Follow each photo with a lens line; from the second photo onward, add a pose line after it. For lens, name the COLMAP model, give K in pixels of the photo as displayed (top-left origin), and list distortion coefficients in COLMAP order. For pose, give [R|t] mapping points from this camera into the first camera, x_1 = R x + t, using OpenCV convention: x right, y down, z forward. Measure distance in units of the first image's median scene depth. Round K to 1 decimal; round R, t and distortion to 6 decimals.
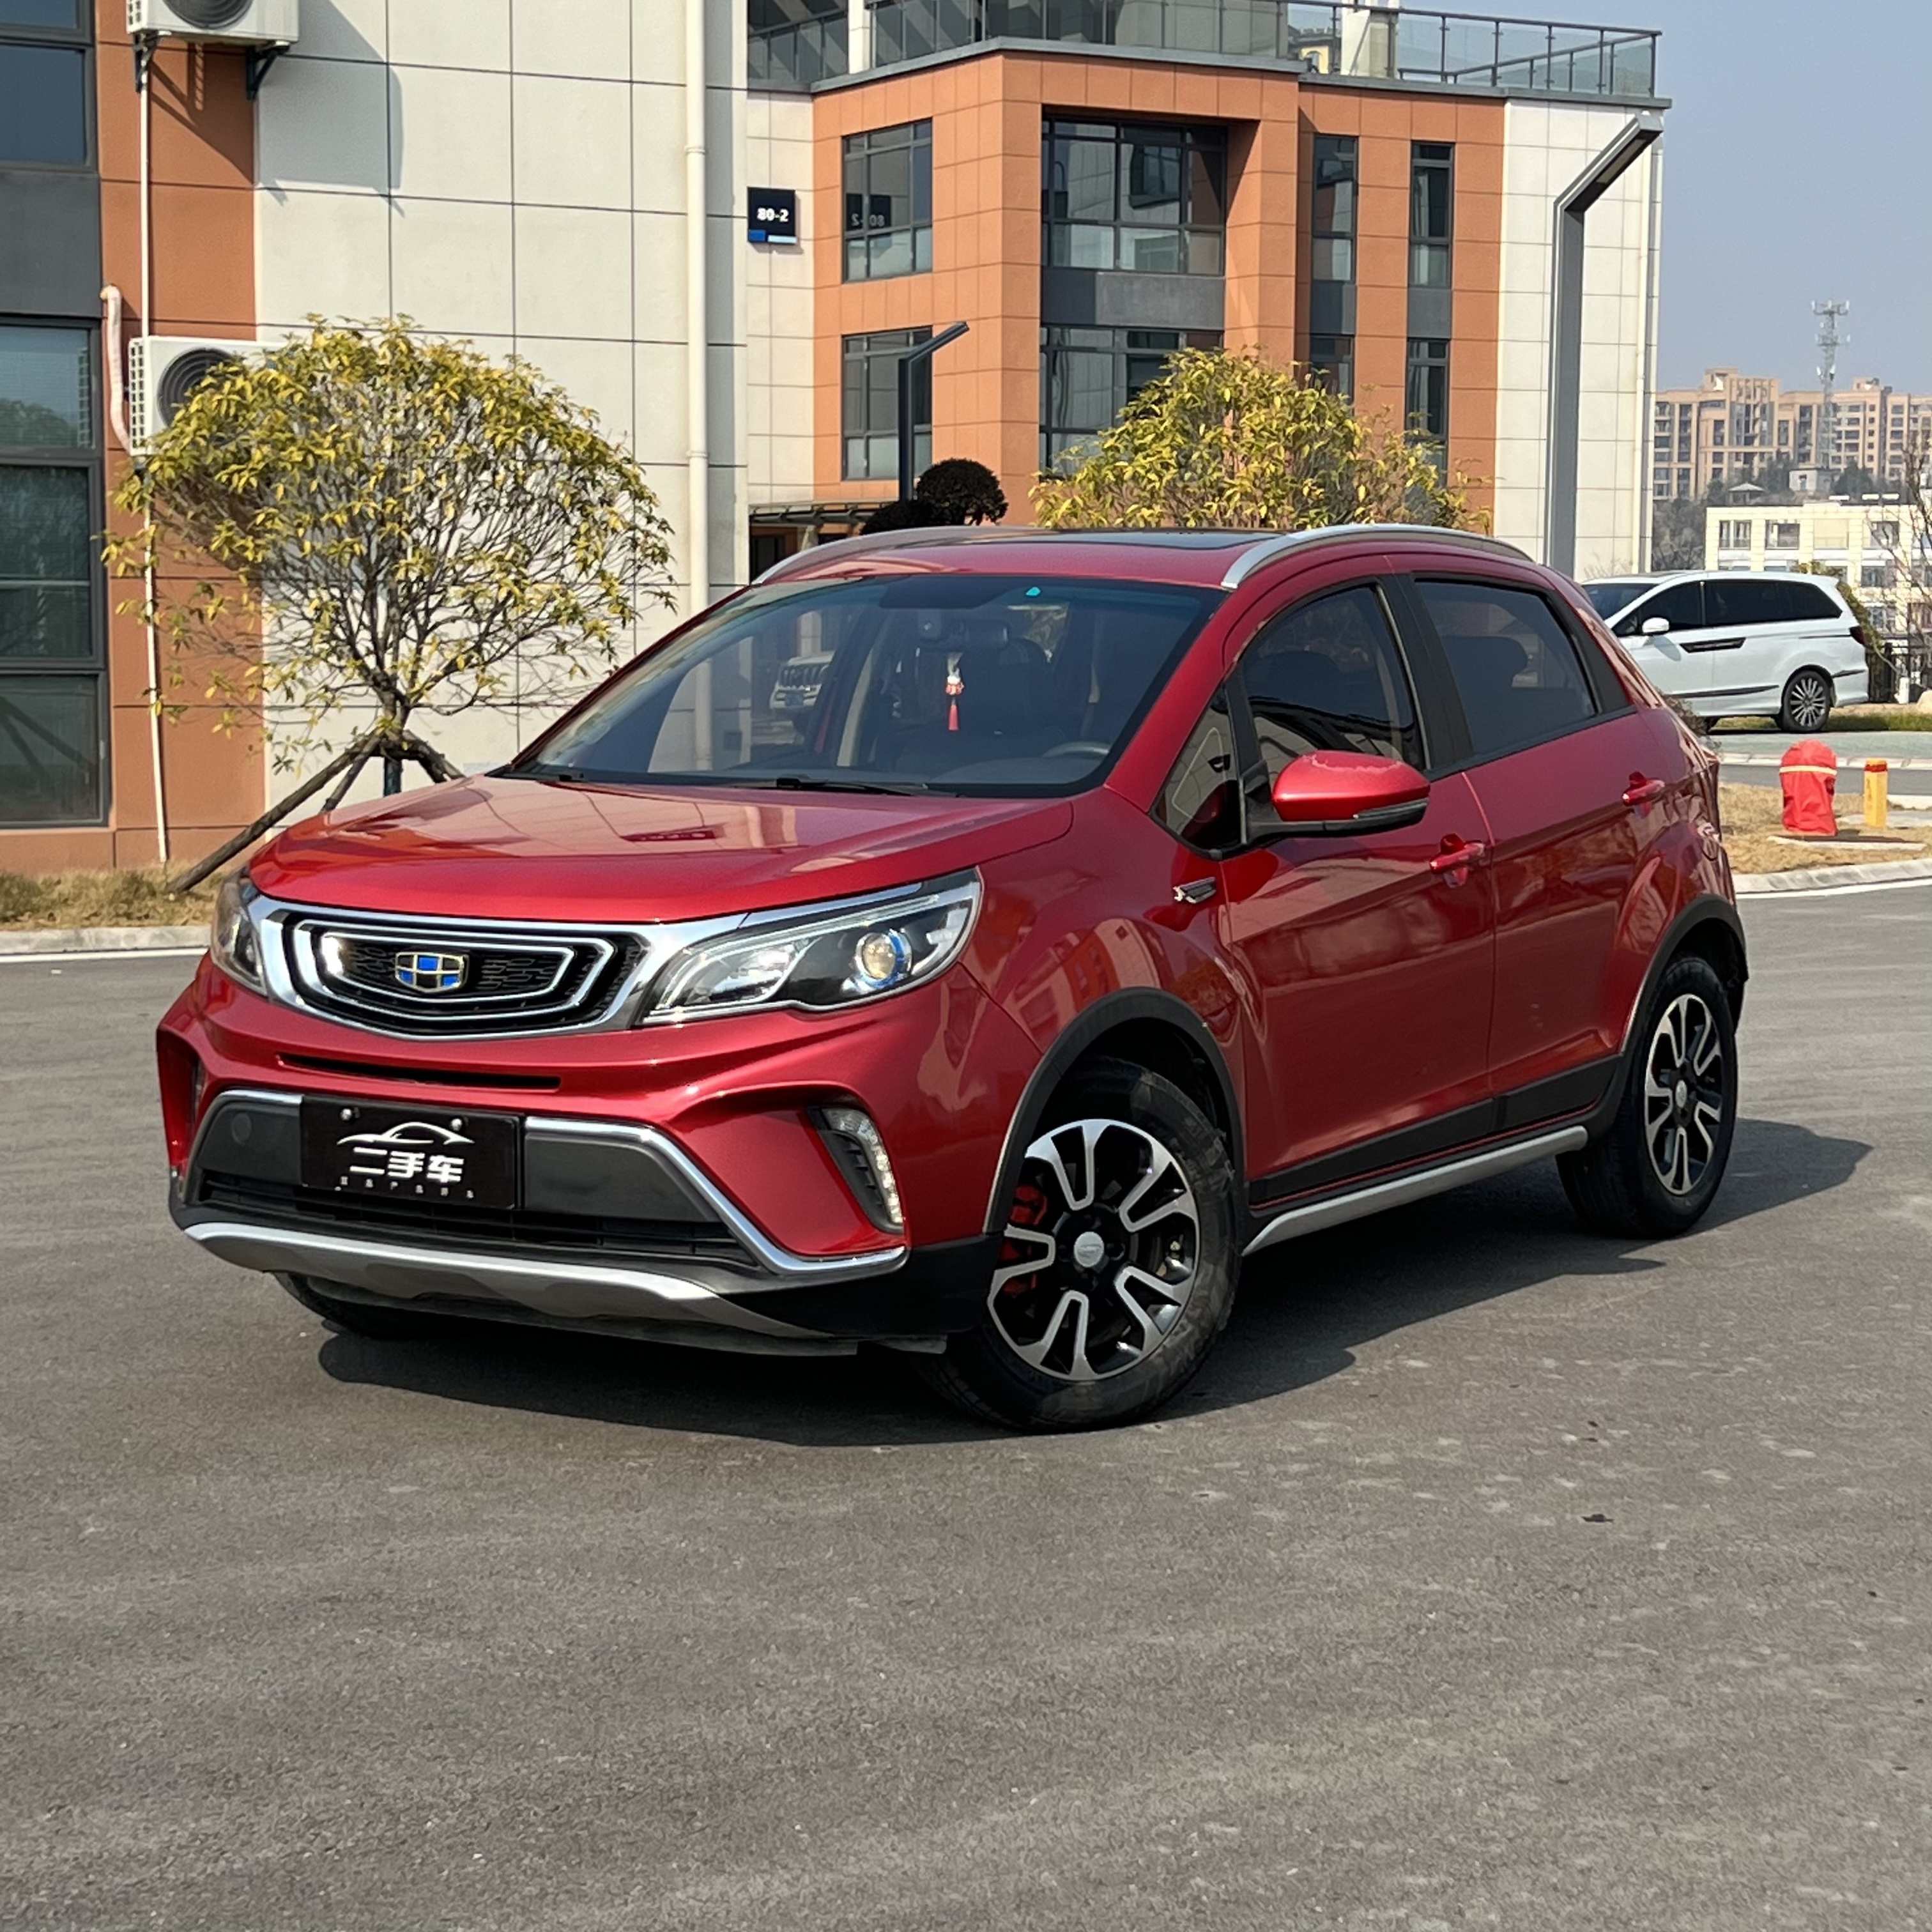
lens RADIAL K [[3903.5, 0, 966.0], [0, 3903.5, 966.0], [0, 0, 1]] dist [0.192911, -0.483108]
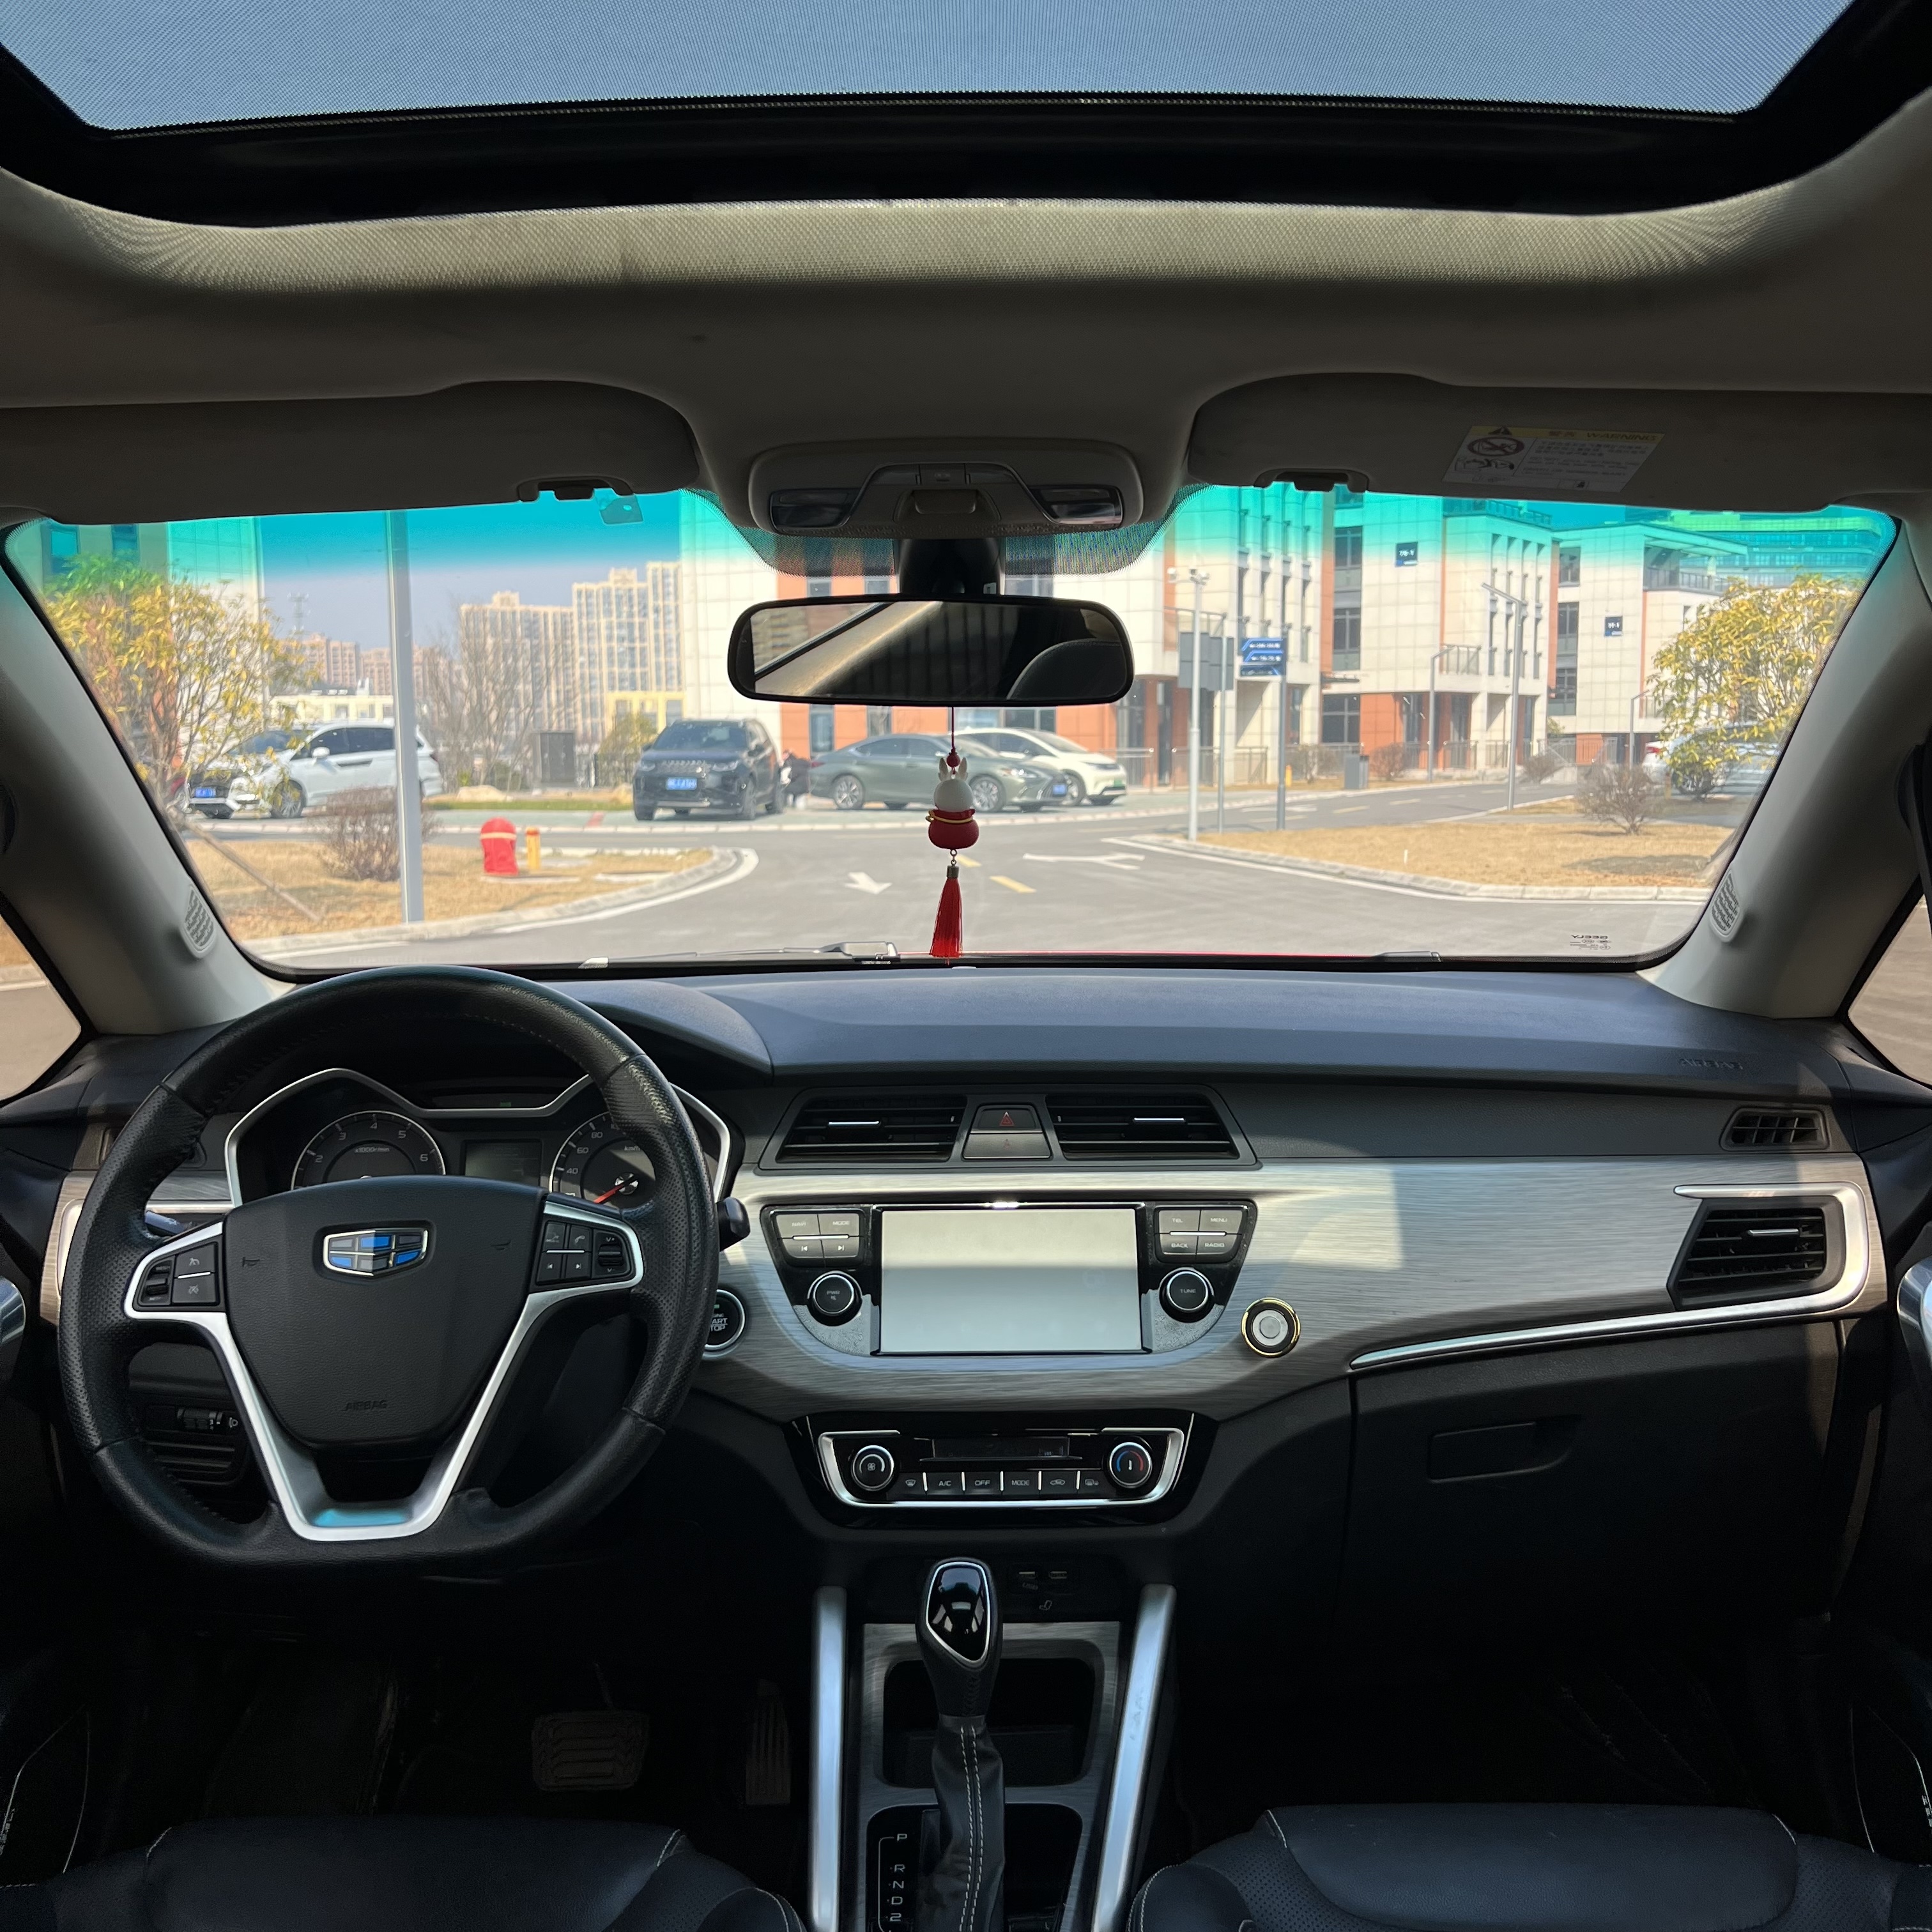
lens RADIAL K [[1879.6, 0, 966.0], [0, 1879.6, 966.0], [0, 0, 1]] dist [0.004906, 0.001339]
pose [[0.847207, -0.069377, 0.526713, -0.035752], [0.056925, 0.997583, 0.039836, -0.015985], [-0.528204, -0.003766, 0.849109, 0.236903]]
